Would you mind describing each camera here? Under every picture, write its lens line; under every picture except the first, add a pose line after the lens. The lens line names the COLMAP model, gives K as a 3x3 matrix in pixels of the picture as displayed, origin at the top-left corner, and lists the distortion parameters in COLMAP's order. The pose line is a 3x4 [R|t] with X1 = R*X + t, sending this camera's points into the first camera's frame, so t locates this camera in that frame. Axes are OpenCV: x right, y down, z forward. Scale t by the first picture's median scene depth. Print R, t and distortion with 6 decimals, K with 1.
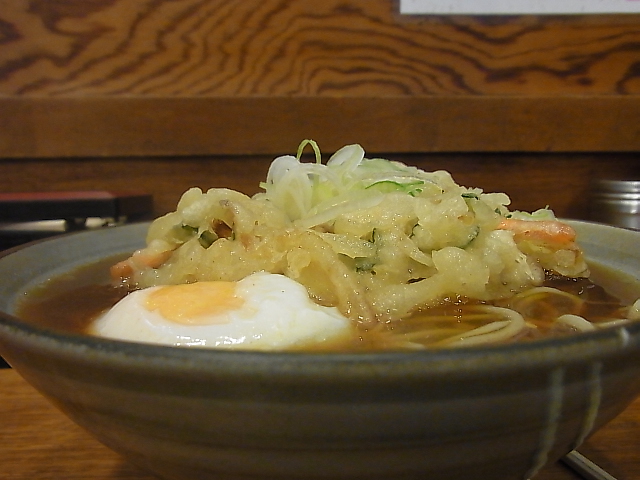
lens RADIAL K [[573.4, 0, 320.0], [0, 573.4, 240.0], [0, 0, 1]] dist [-0.013876, 0.006347]
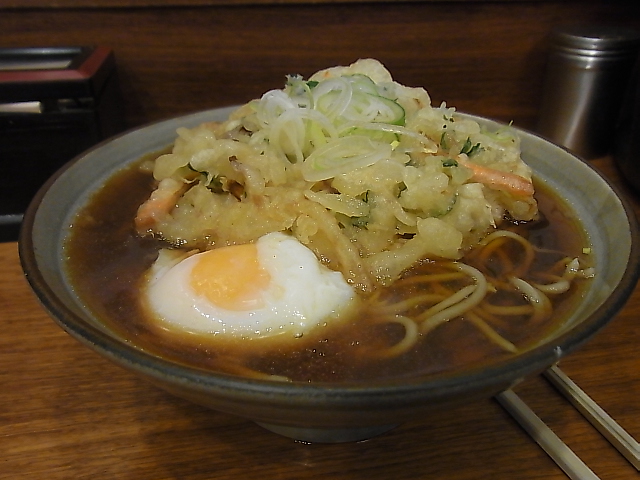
lens RADIAL K [[565.0, 0, 320.0], [0, 565.0, 240.0], [0, 0, 1]] dist [0.008676, -0.003158]
pose [[0.996600, -0.025741, 0.078274, -0.097052], [-0.000728, 0.947163, 0.320751, -0.298953], [-0.082395, -0.319718, 0.943924, -0.118645]]
